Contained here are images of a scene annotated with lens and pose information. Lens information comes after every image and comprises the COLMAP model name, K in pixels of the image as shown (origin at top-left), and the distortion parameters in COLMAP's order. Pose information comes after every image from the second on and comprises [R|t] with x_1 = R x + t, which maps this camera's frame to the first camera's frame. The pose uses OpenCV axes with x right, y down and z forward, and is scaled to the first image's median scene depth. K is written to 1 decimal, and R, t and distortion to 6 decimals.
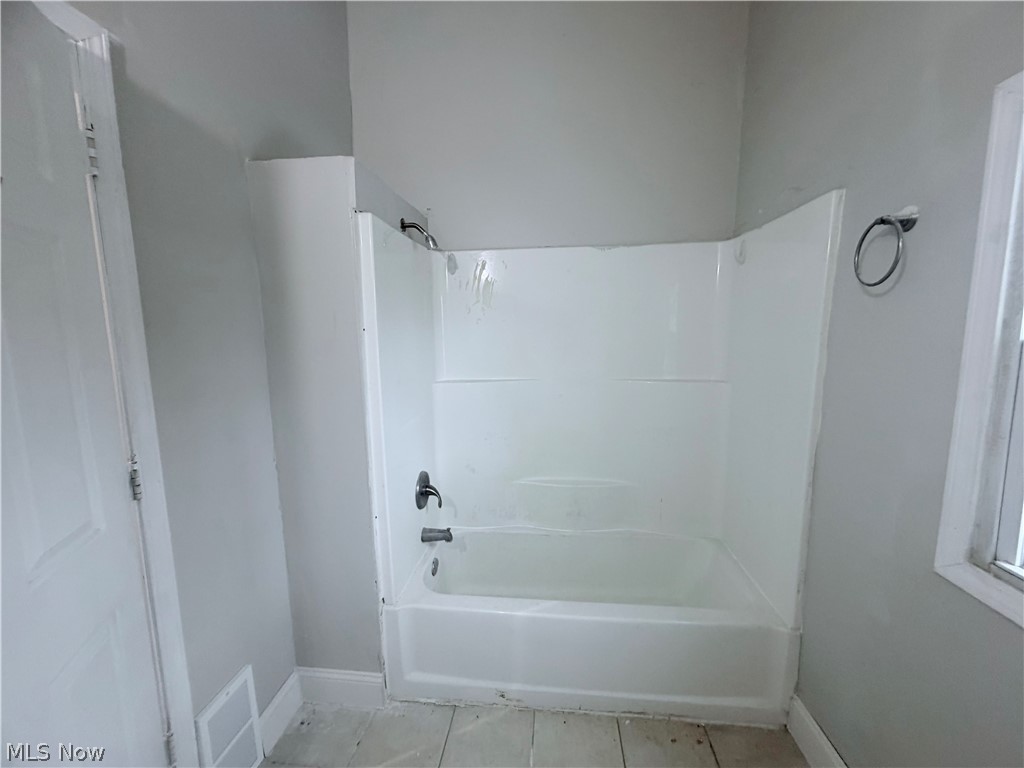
lens RADIAL K [[410.0, 0, 515.2], [0, 410.0, 382.3], [0, 0, 1]] dist [0.004540, -0.000385]
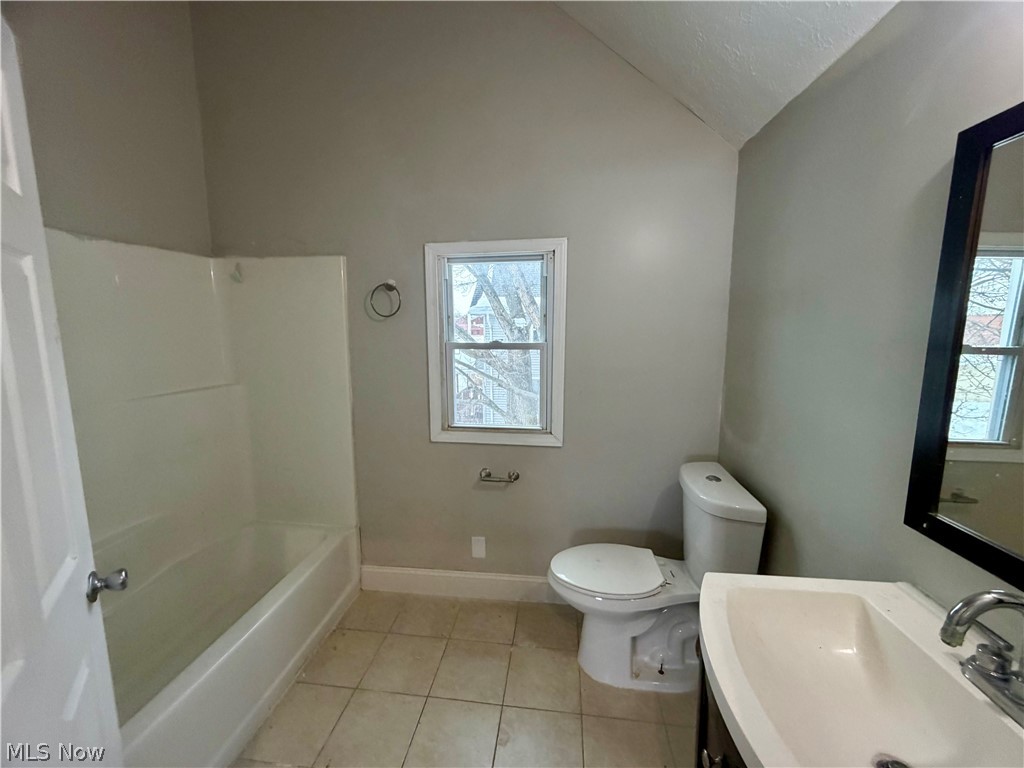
lens RADIAL K [[410.0, 0, 515.0], [0, 410.0, 384.8], [0, 0, 1]] dist [0.004540, -0.000385]
pose [[-0.006988, -0.127688, 0.991790, -0.798941], [0.126057, 0.983789, 0.127546, -0.062317], [-0.991998, 0.125913, 0.009222, 0.291559]]
